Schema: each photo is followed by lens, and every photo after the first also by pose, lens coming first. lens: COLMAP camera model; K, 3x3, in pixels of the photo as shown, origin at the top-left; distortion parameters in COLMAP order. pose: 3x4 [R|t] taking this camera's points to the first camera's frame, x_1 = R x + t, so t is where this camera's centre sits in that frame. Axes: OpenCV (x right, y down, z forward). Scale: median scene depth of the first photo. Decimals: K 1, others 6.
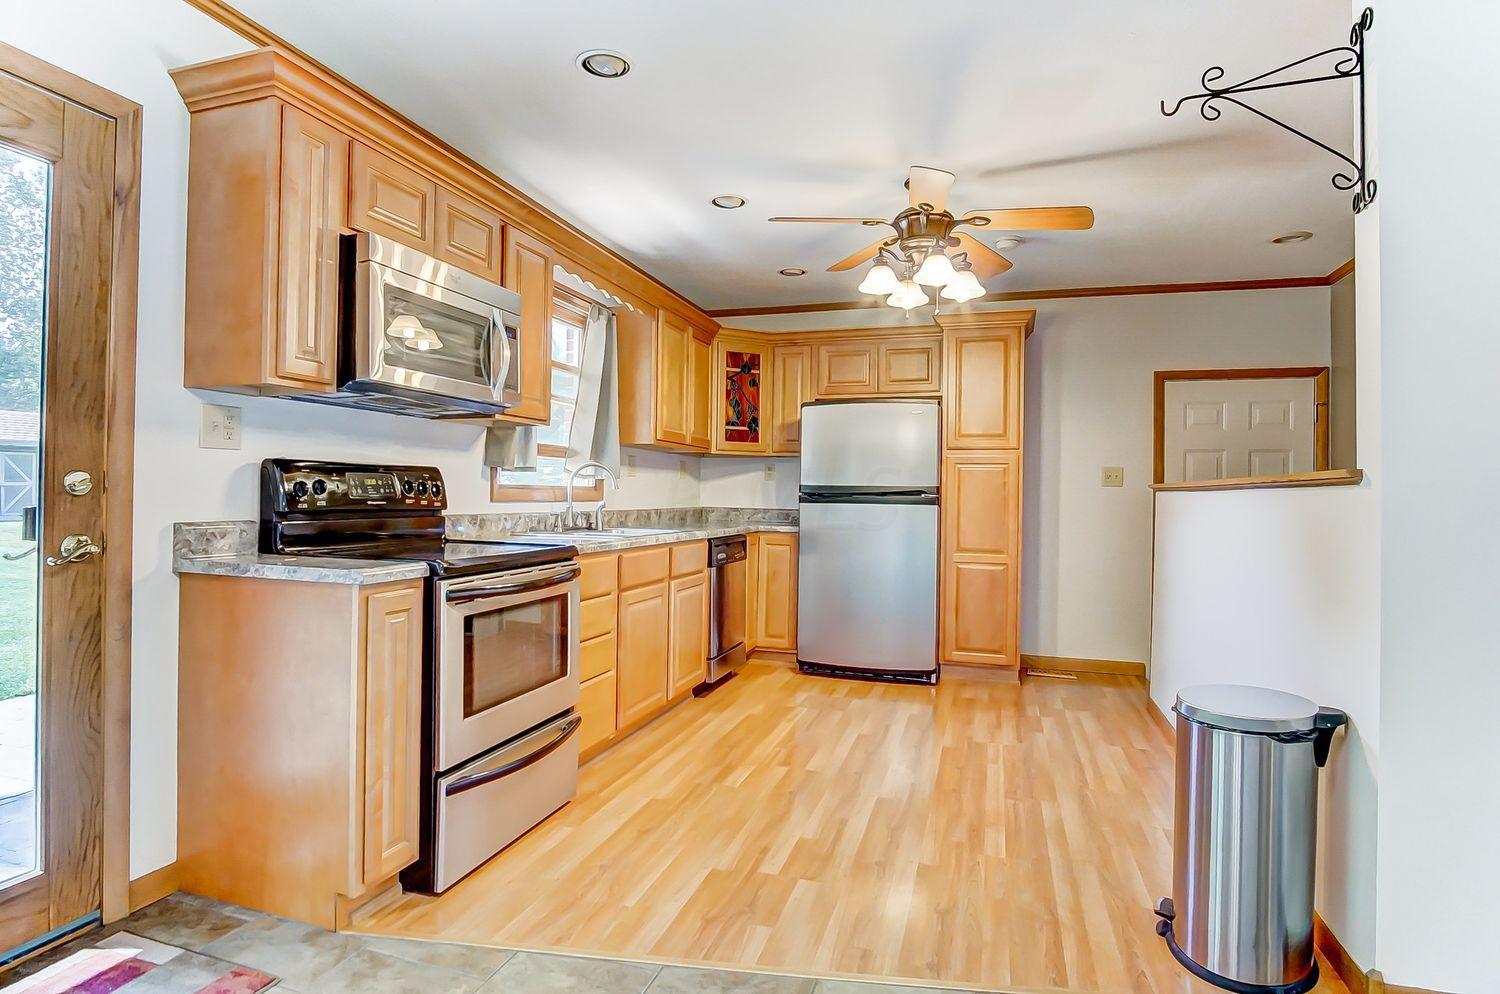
lens RADIAL K [[807.5, 0, 705.1], [0, 807.5, 493.4], [0, 0, 1]] dist [-0.001875, 0.000098]
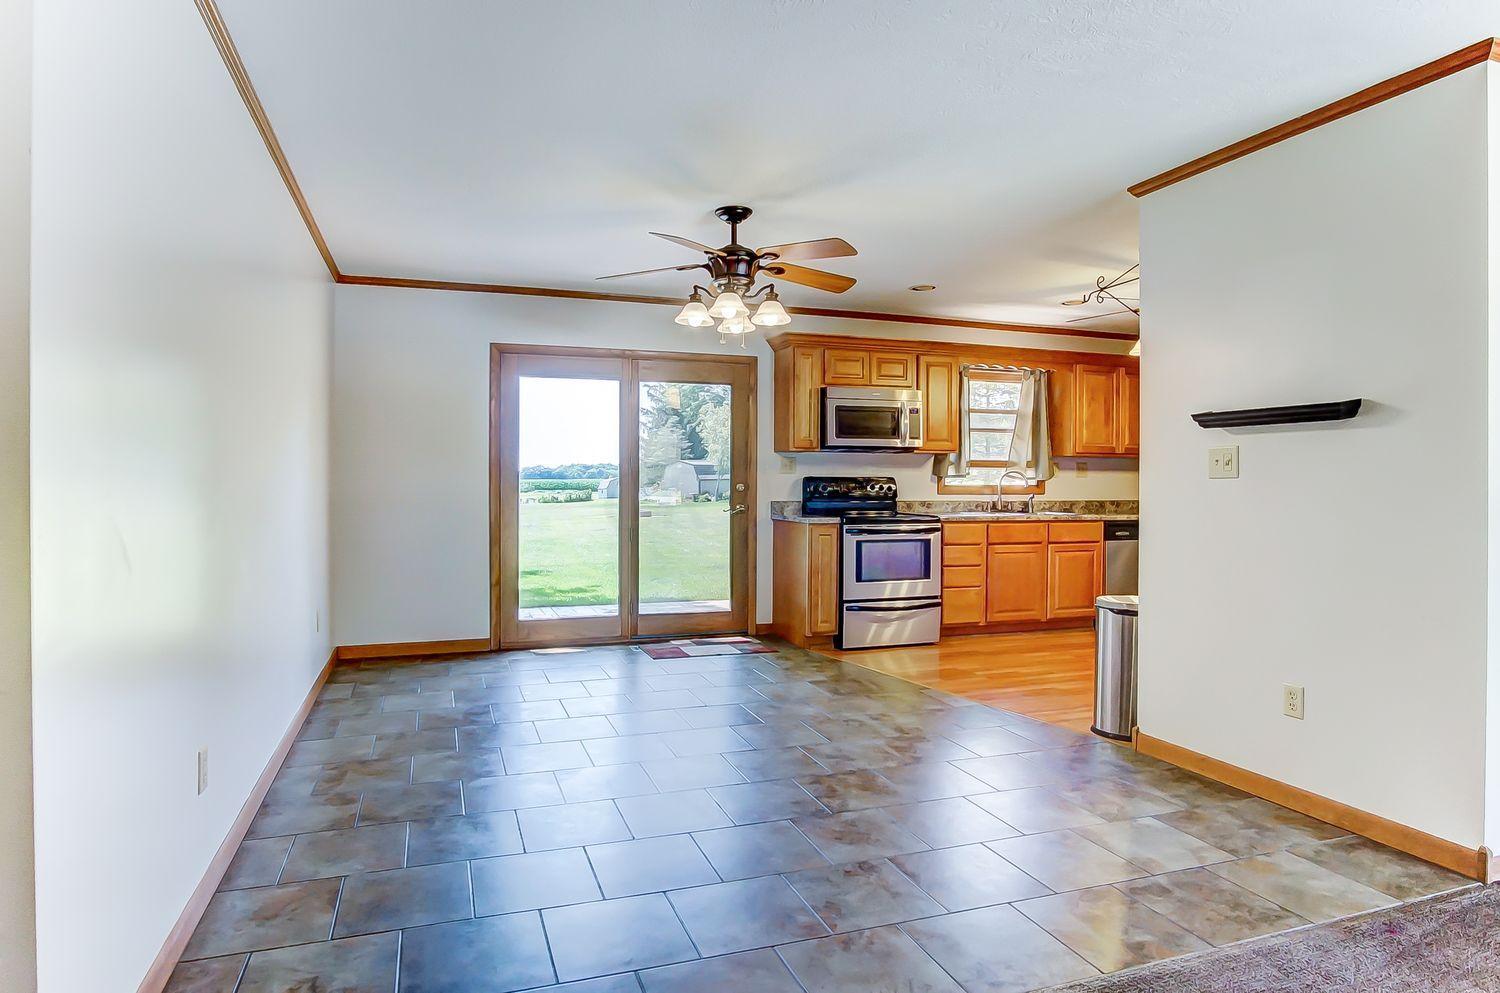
lens RADIAL K [[807.5, 0, 705.1], [0, 807.5, 492.9], [0, 0, 1]] dist [-0.001875, 0.000098]
pose [[0.614689, -0.003049, -0.788763, 1.276383], [0.005205, 0.999986, 0.000191, 0.005875], [0.788752, -0.004223, 0.614697, -0.811532]]
